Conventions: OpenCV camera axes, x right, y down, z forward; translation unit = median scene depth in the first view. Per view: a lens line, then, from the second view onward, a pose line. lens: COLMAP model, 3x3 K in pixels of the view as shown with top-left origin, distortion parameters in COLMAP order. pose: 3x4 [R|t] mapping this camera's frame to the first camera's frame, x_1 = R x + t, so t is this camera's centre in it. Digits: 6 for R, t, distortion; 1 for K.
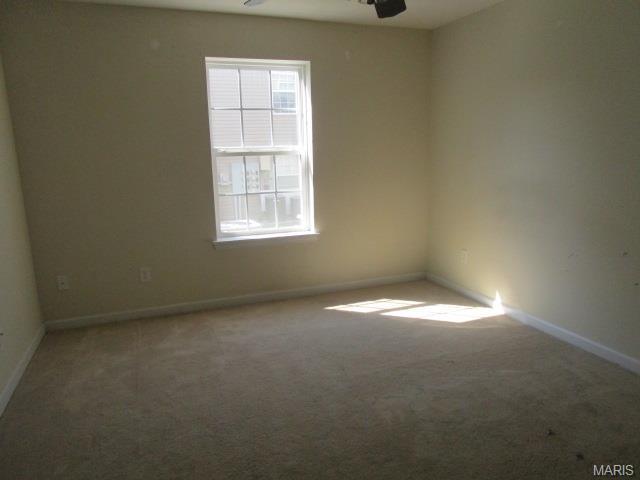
lens RADIAL K [[454.8, 0, 320.0], [0, 454.8, 240.0], [0, 0, 1]] dist [-0.016646, -0.003776]
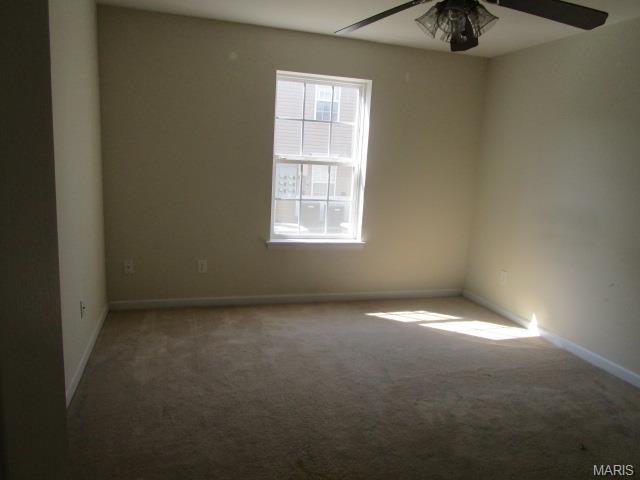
lens RADIAL K [[454.8, 0, 320.0], [0, 454.8, 240.0], [0, 0, 1]] dist [-0.016646, -0.003776]
pose [[0.994666, 0.088331, -0.053266, -0.060595], [-0.089220, 0.995906, -0.014527, 0.004778], [0.051765, 0.019202, 0.998475, -0.067354]]
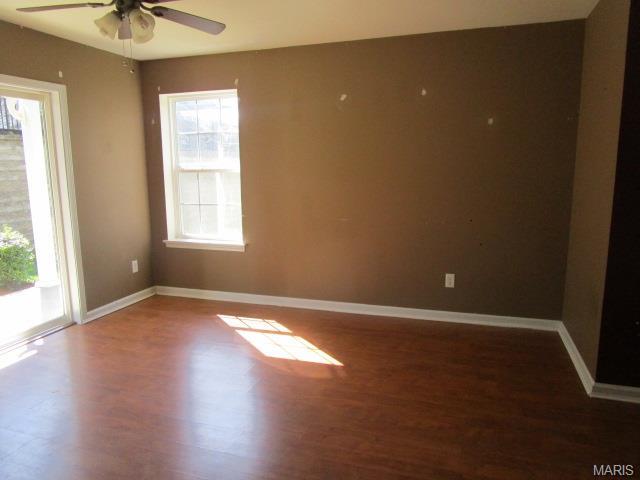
lens RADIAL K [[454.8, 0, 320.0], [0, 454.8, 240.0], [0, 0, 1]] dist [-0.016646, -0.003776]
pose [[0.765075, 0.116720, -0.633275, 0.978578], [-0.134036, 0.990761, 0.020676, -0.090706], [0.629837, 0.069063, 0.773650, 0.345067]]
